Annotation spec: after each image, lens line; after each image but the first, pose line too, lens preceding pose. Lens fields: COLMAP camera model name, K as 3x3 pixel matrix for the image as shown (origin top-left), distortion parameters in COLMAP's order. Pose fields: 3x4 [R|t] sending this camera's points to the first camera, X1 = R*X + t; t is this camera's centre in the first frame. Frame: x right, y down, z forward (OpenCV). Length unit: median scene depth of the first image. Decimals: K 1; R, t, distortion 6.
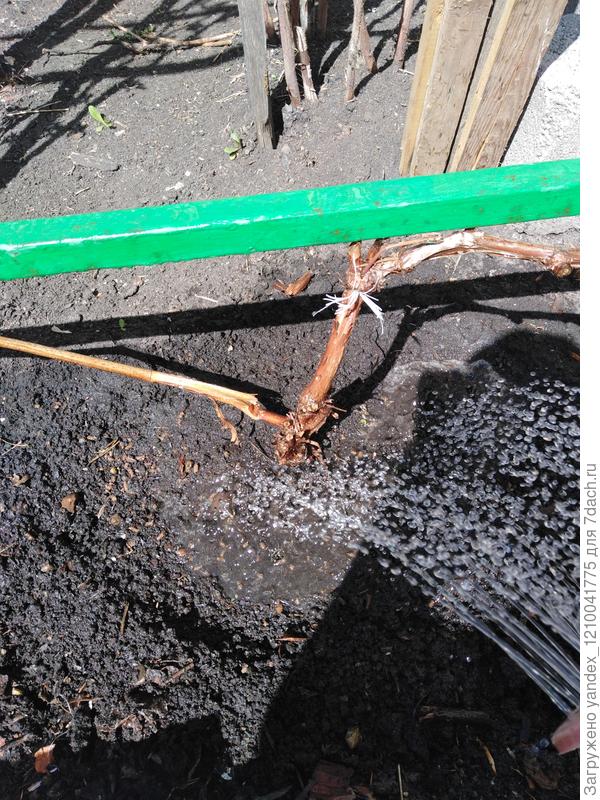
lens RADIAL K [[592.3, 0, 300.0], [0, 592.3, 400.0], [0, 0, 1]] dist [0.002766, -0.010151]
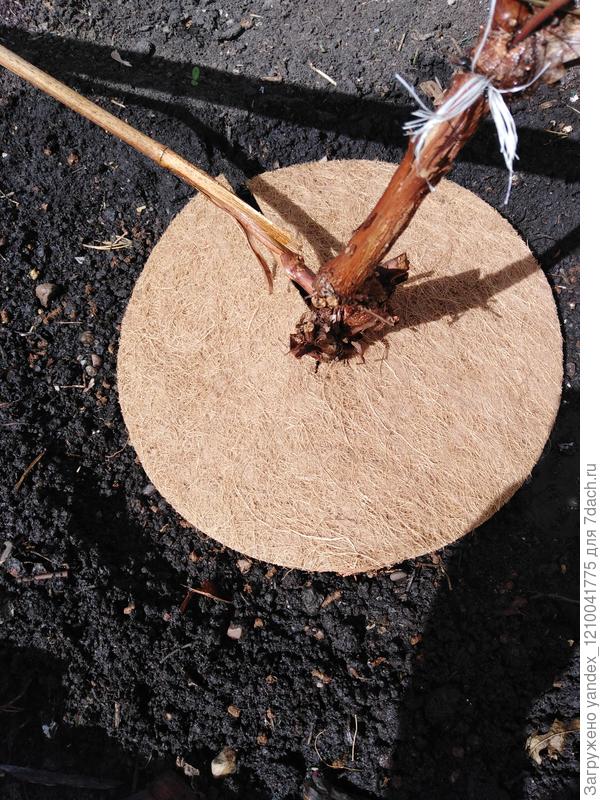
lens RADIAL K [[592.3, 0, 300.0], [0, 592.3, 400.0], [0, 0, 1]] dist [0.002766, -0.010151]
pose [[0.907972, 0.389272, -0.155092, 0.080574], [-0.331631, 0.893803, 0.301890, -0.042109], [0.256139, -0.222674, 0.940643, 0.329713]]
